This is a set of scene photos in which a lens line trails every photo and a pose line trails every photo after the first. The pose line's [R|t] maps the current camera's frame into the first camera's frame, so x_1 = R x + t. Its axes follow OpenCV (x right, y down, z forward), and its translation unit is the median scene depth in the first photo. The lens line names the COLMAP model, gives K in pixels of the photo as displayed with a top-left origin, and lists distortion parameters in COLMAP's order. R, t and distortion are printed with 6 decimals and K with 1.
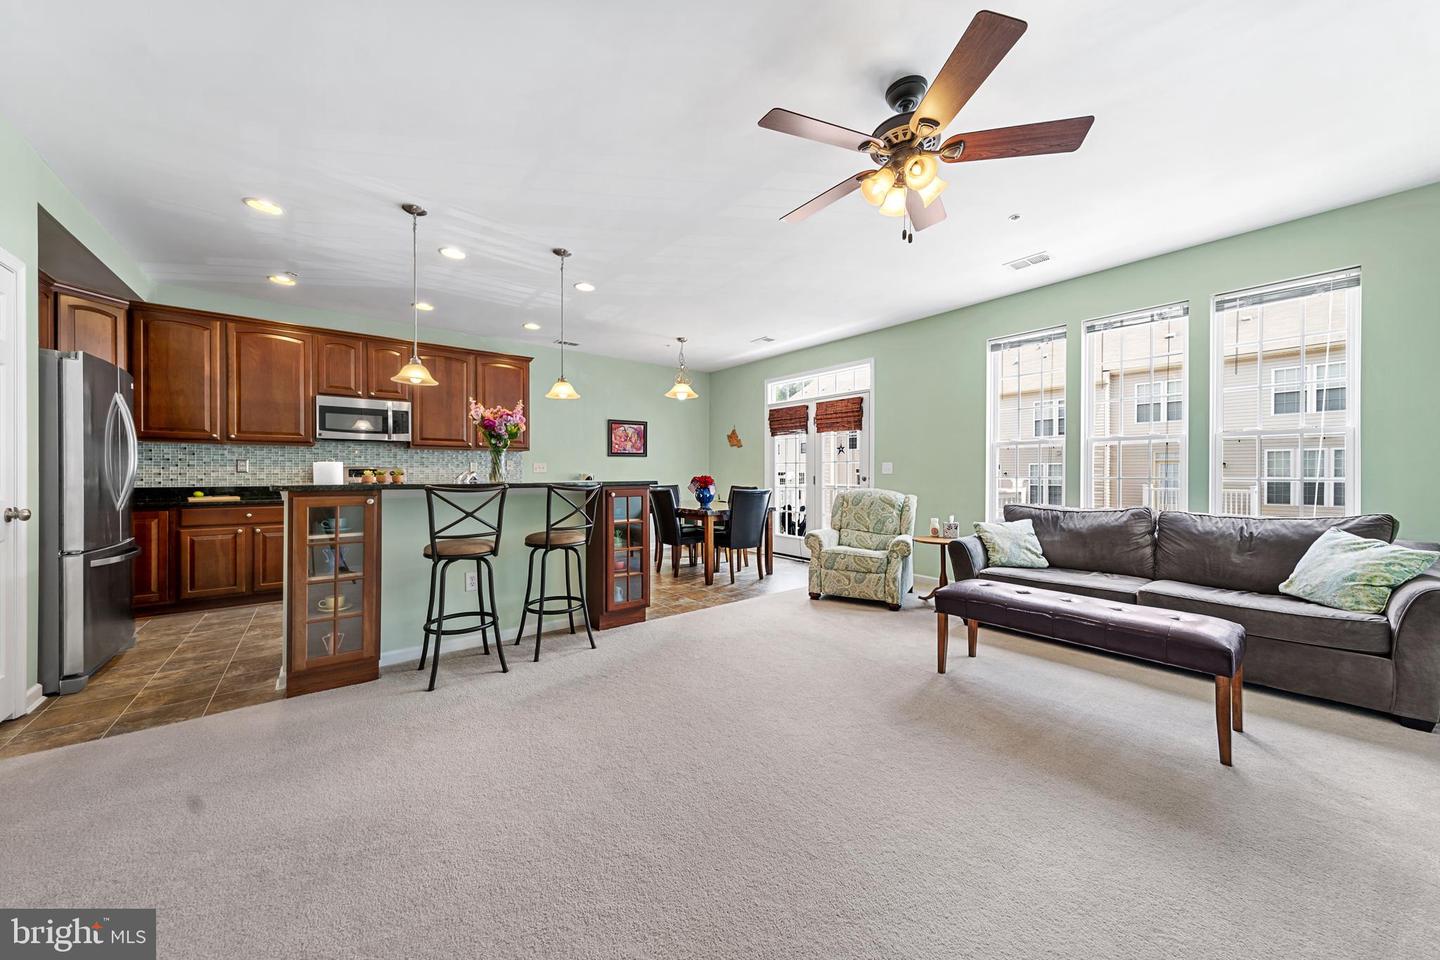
lens RADIAL K [[506.3, 0, 715.0], [0, 506.3, 473.1], [0, 0, 1]] dist [0.014966, -0.000111]
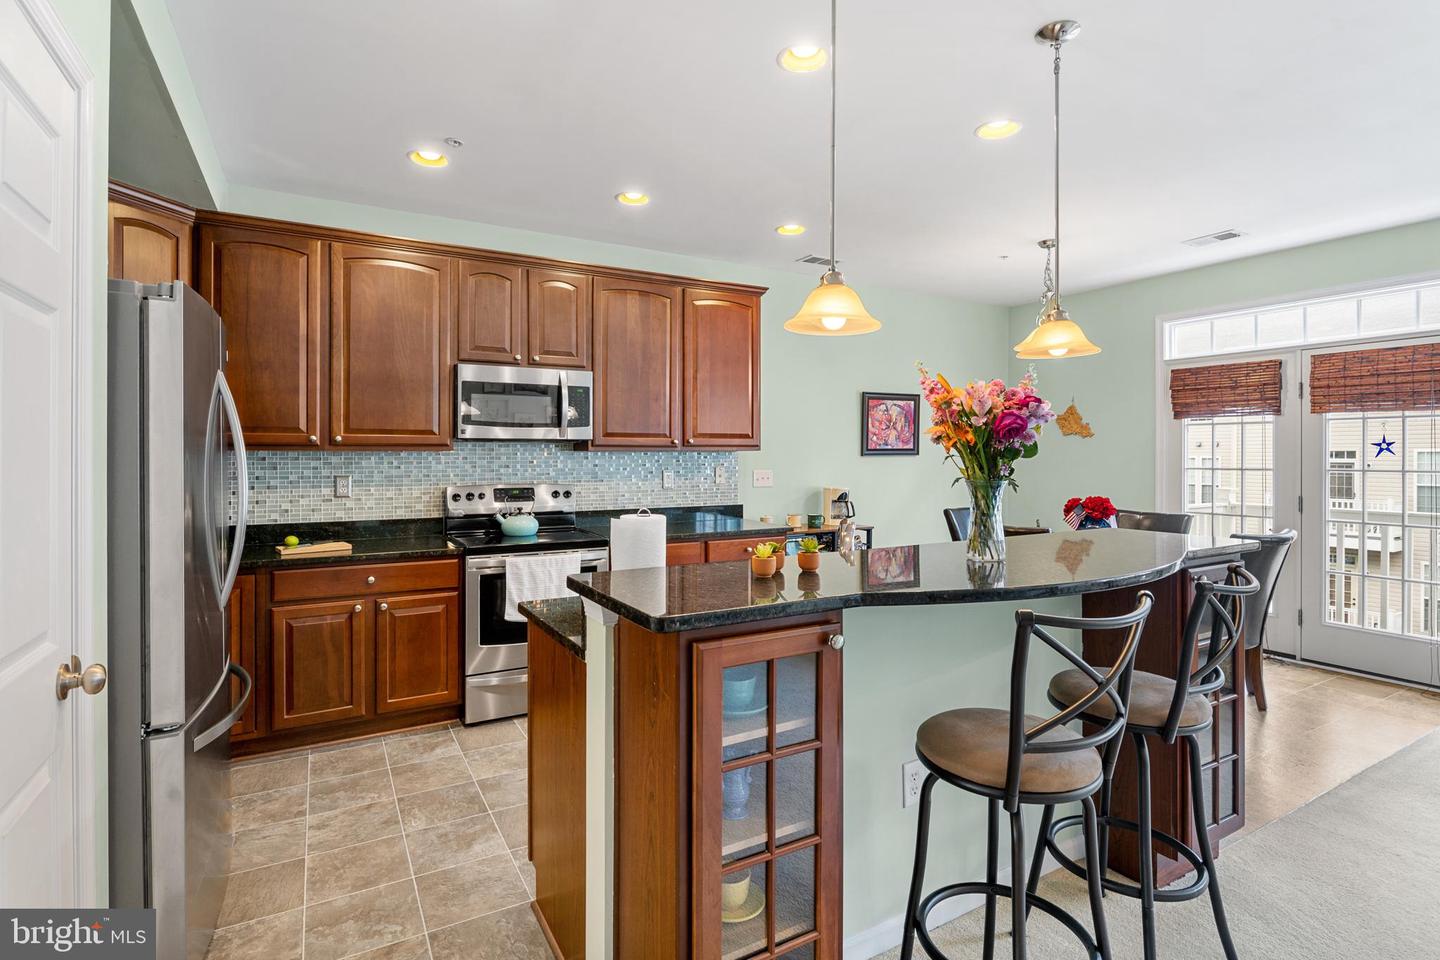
lens RADIAL K [[702.3, 0, 715.6], [0, 702.3, 455.1], [0, 0, 1]] dist [-0.008573, 0.000343]
pose [[0.989952, -0.003250, -0.141368, -0.407493], [0.002769, 0.999990, -0.003600, -0.048486], [0.141378, 0.003172, 0.989951, 0.279619]]
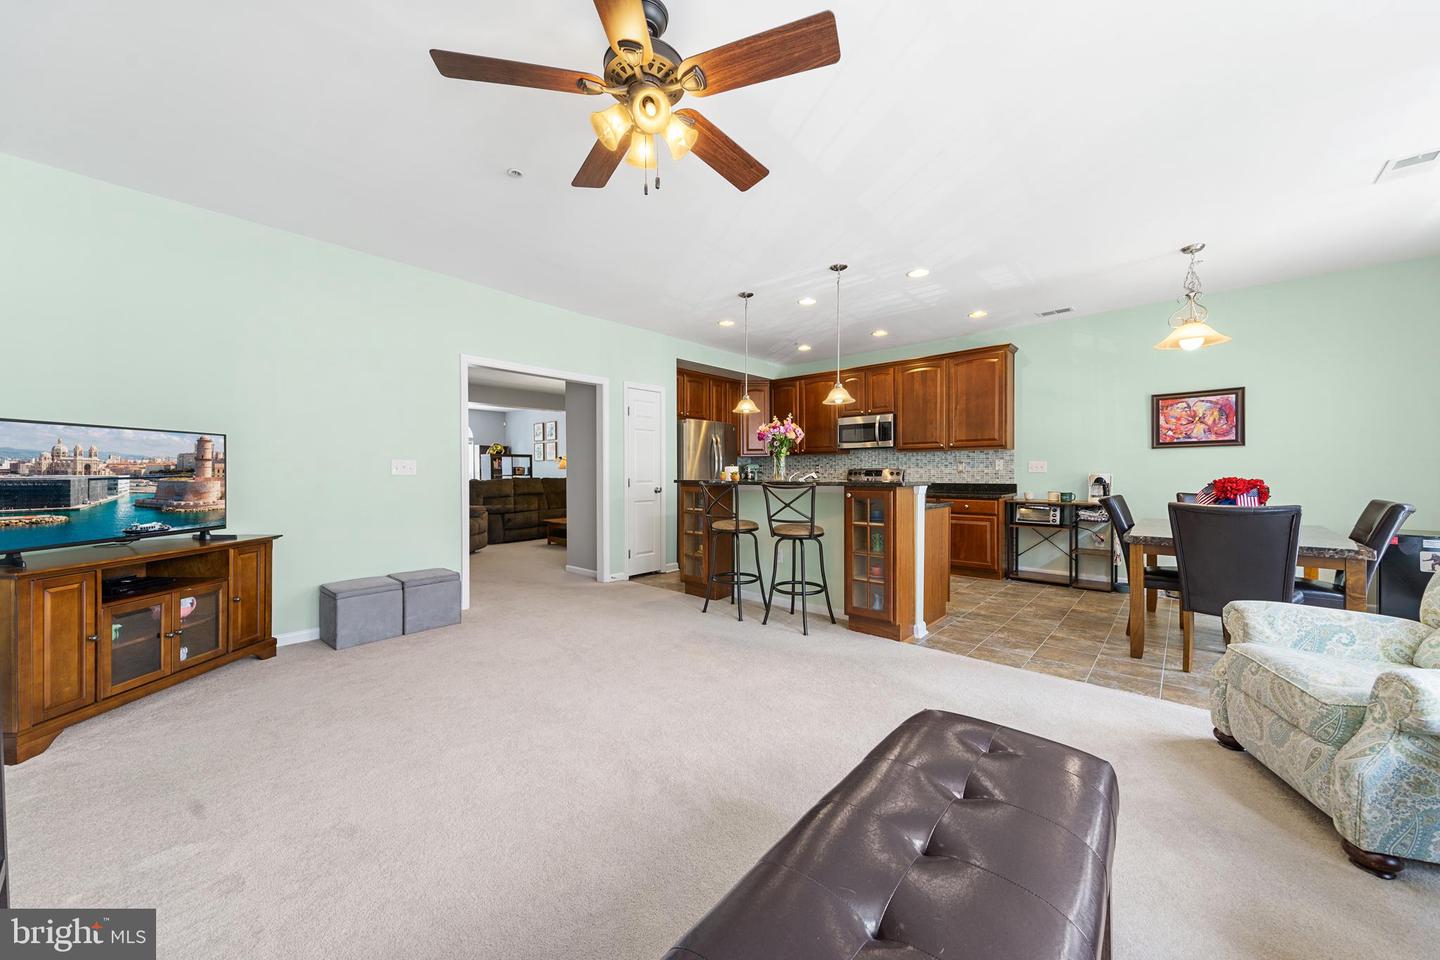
lens RADIAL K [[506.3, 0, 715.0], [0, 506.3, 473.1], [0, 0, 1]] dist [0.014966, -0.000111]
pose [[0.165769, -0.000426, -0.986164, 0.583234], [0.000808, 1.000000, -0.000296, -0.000236], [0.986164, -0.000748, 0.165770, 0.460435]]
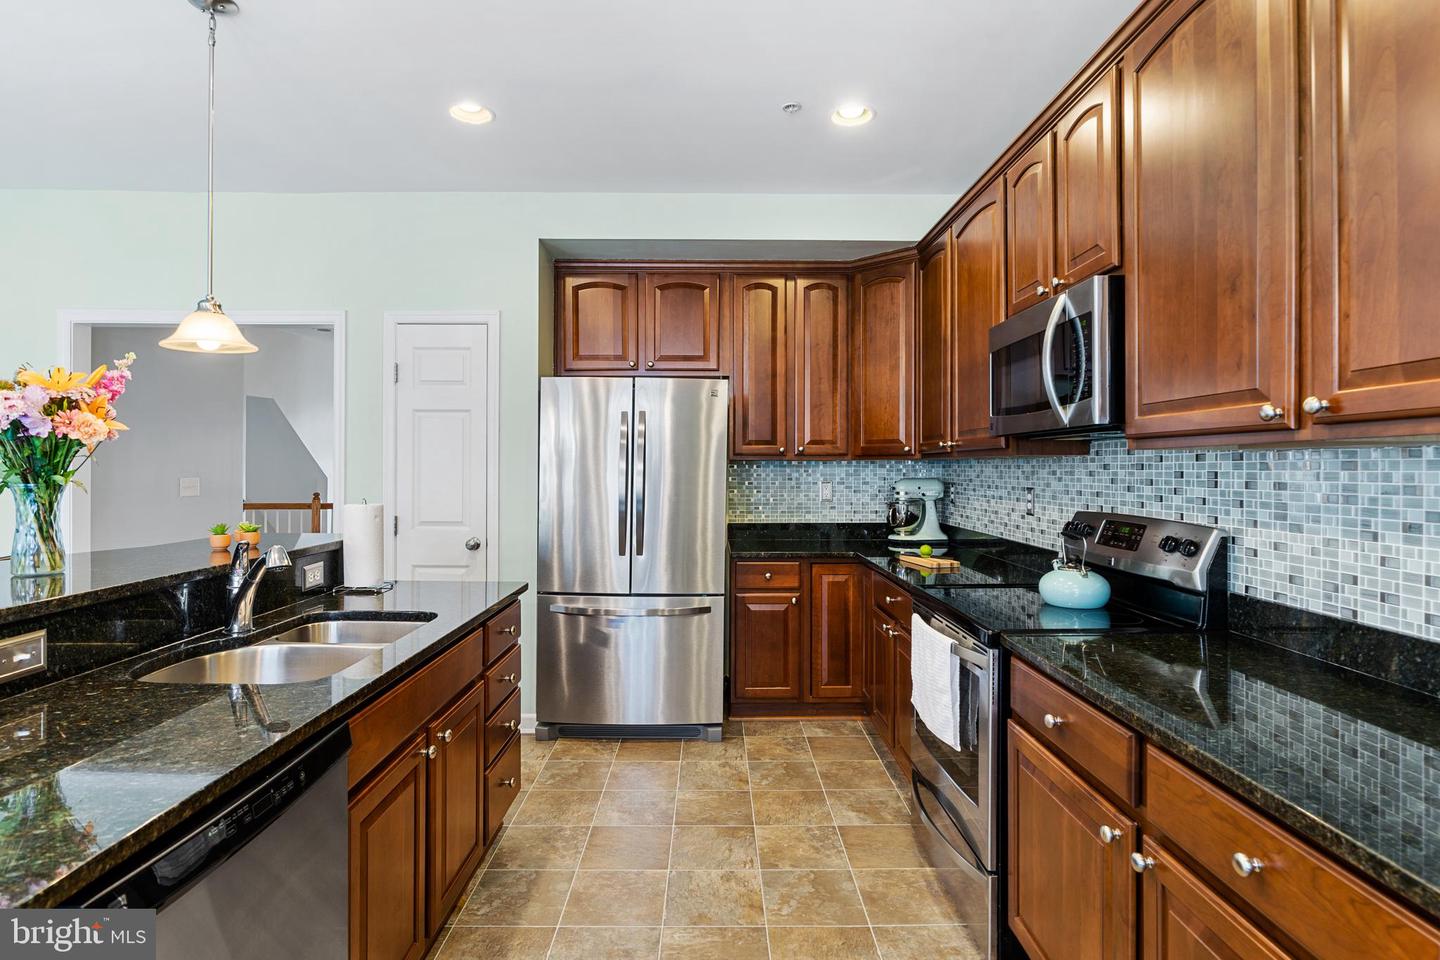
lens RADIAL K [[734.3, 0, 719.7], [0, 734.3, 466.8], [0, 0, 1]] dist [-0.007584, -0.001129]
pose [[-0.601666, -0.004917, -0.798733, -0.216673], [-0.007261, 0.999973, -0.000686, -0.045745], [0.798715, 0.005387, -0.601686, 1.248171]]
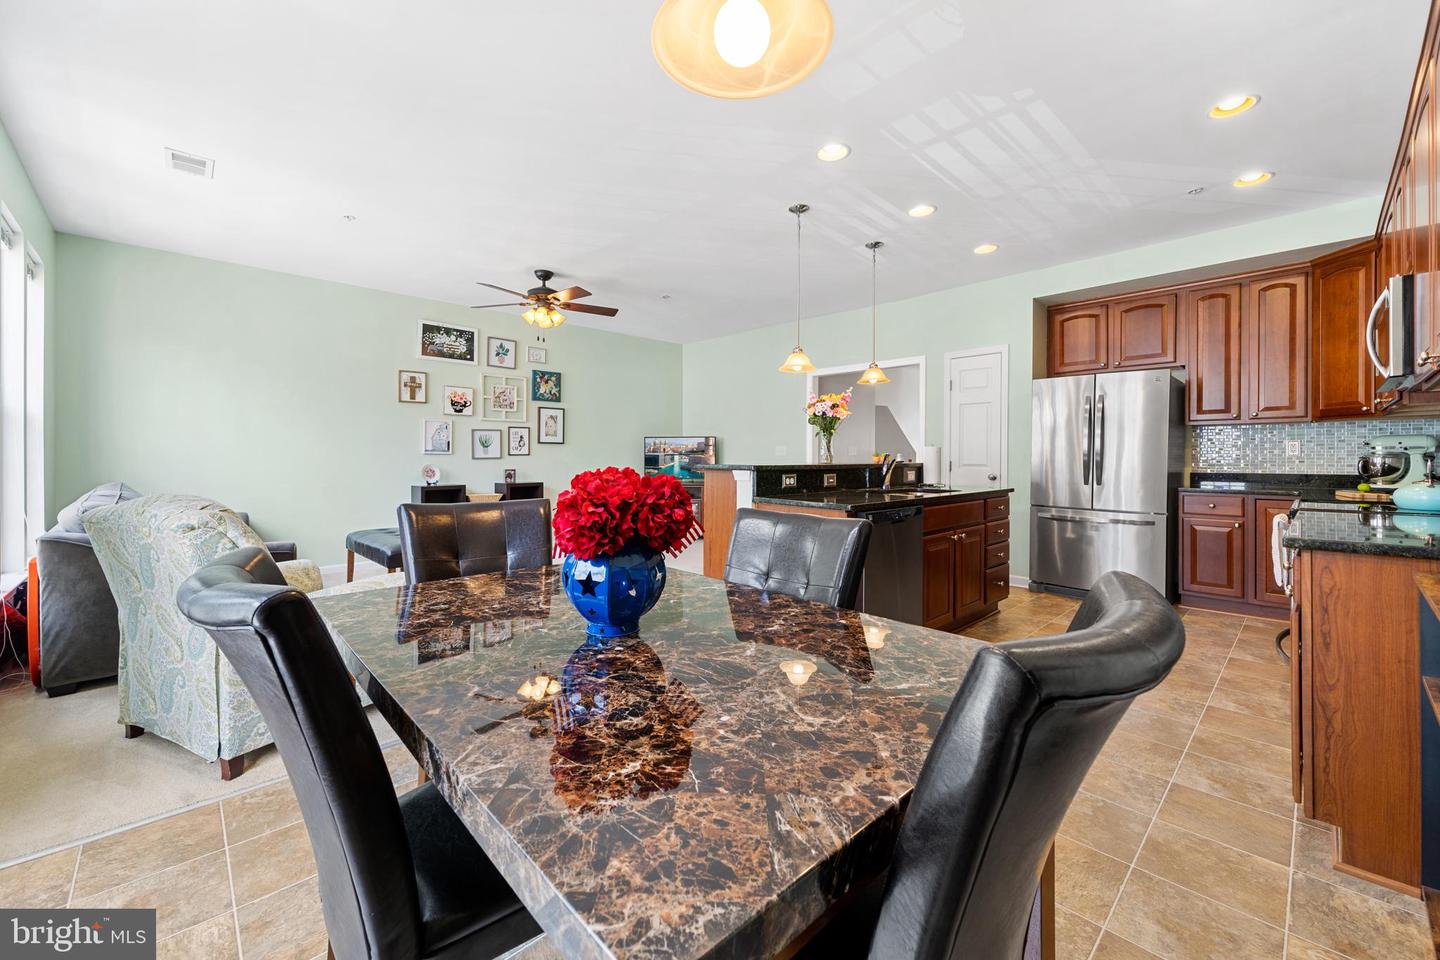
lens RADIAL K [[569.3, 0, 721.0], [0, 569.3, 456.9], [0, 0, 1]] dist [0.002217, 0.000034]
pose [[-0.994359, -0.004668, -0.105960, -0.043918], [-0.005257, 0.999972, 0.005281, -0.000331], [0.105933, 0.005808, -0.994356, 1.613806]]
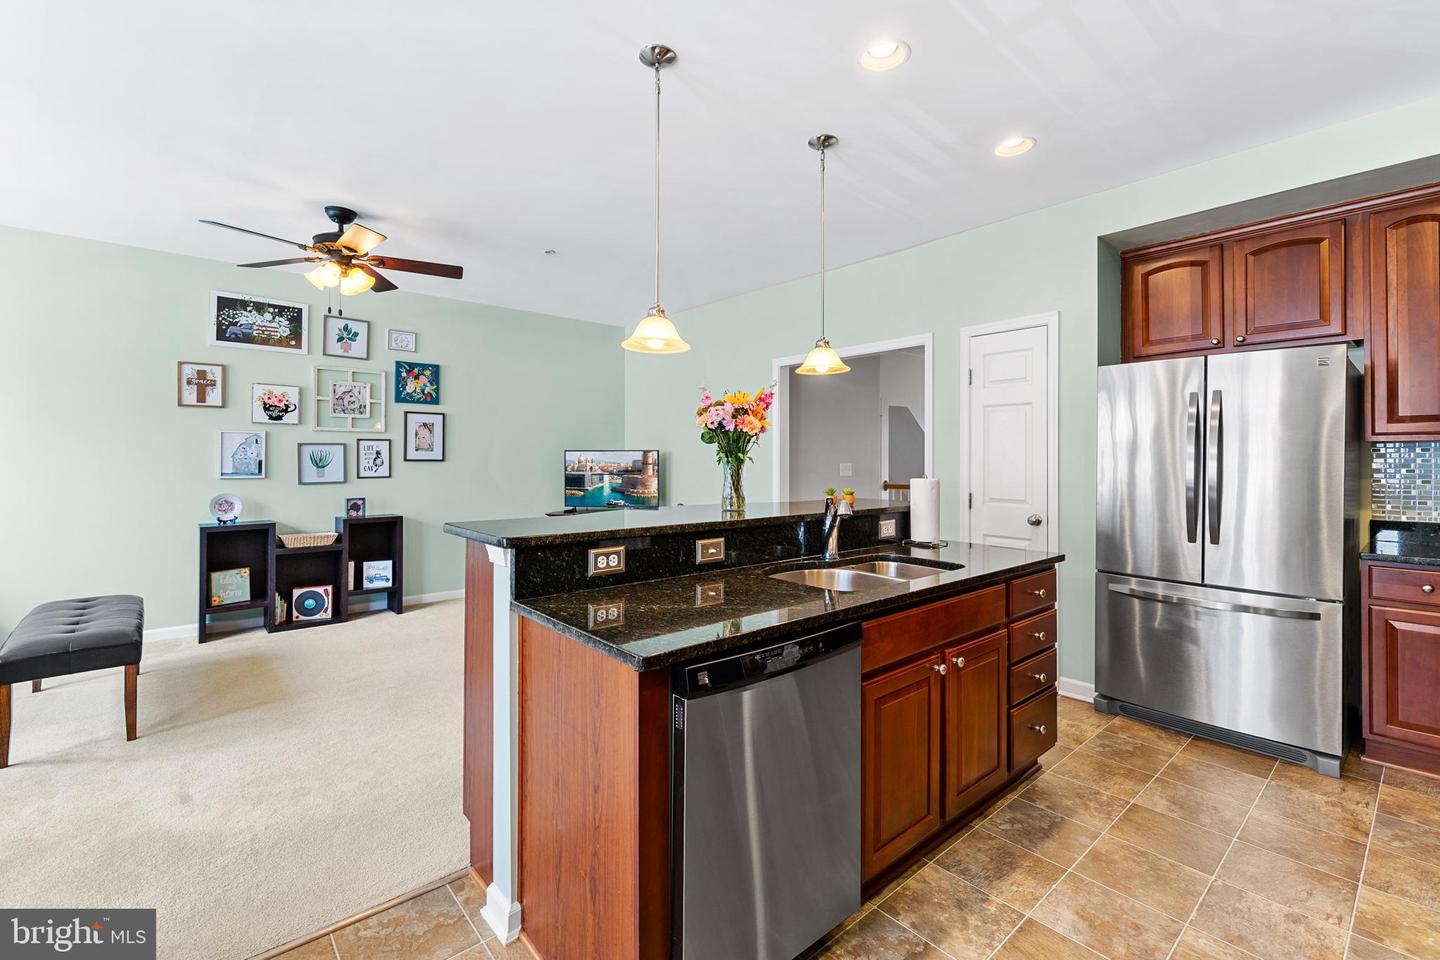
lens RADIAL K [[625.2, 0, 719.9], [0, 625.2, 454.1], [0, 0, 1]] dist [-0.001913, -0.000560]
pose [[-0.998457, -0.005828, -0.055219, -0.263732], [-0.005469, 0.999963, -0.006664, -0.034444], [0.055255, -0.006352, -0.998452, 1.306094]]
